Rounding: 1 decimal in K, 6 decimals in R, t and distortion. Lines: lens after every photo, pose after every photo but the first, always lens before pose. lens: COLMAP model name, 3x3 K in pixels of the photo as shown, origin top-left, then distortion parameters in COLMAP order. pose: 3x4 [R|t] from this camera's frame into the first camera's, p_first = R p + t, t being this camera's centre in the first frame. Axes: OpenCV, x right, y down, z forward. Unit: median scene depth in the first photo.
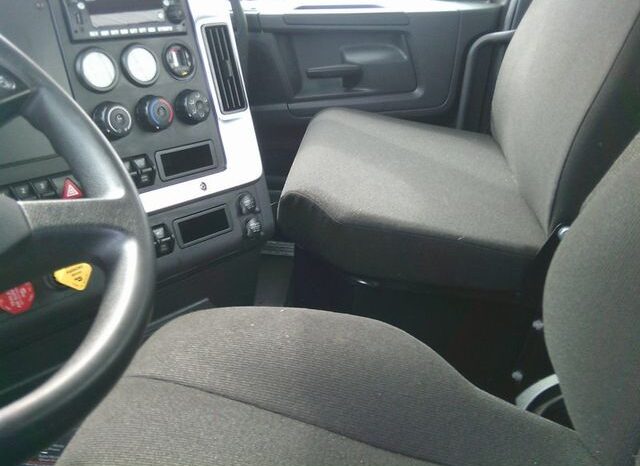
lens RADIAL K [[590.8, 0, 320.0], [0, 590.8, 233.0], [0, 0, 1]] dist [0.063683, -0.182146]
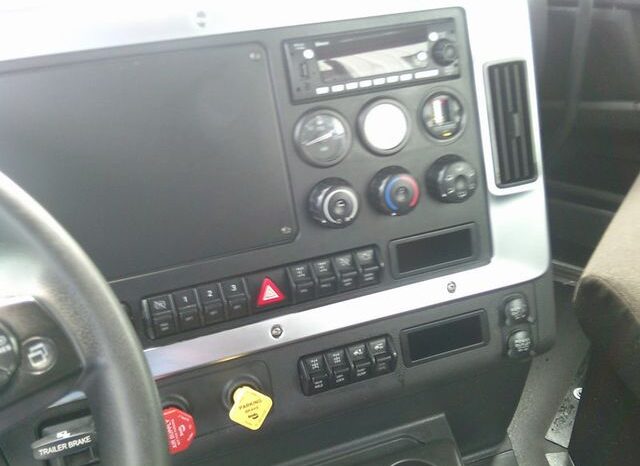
lens RADIAL K [[590.8, 0, 320.0], [0, 590.8, 233.0], [0, 0, 1]] dist [0.063683, -0.182146]
pose [[0.850431, 0.175346, -0.496005, 0.014597], [-0.127287, 0.983388, 0.129403, -0.226192], [0.510456, -0.046913, 0.858623, 0.310971]]
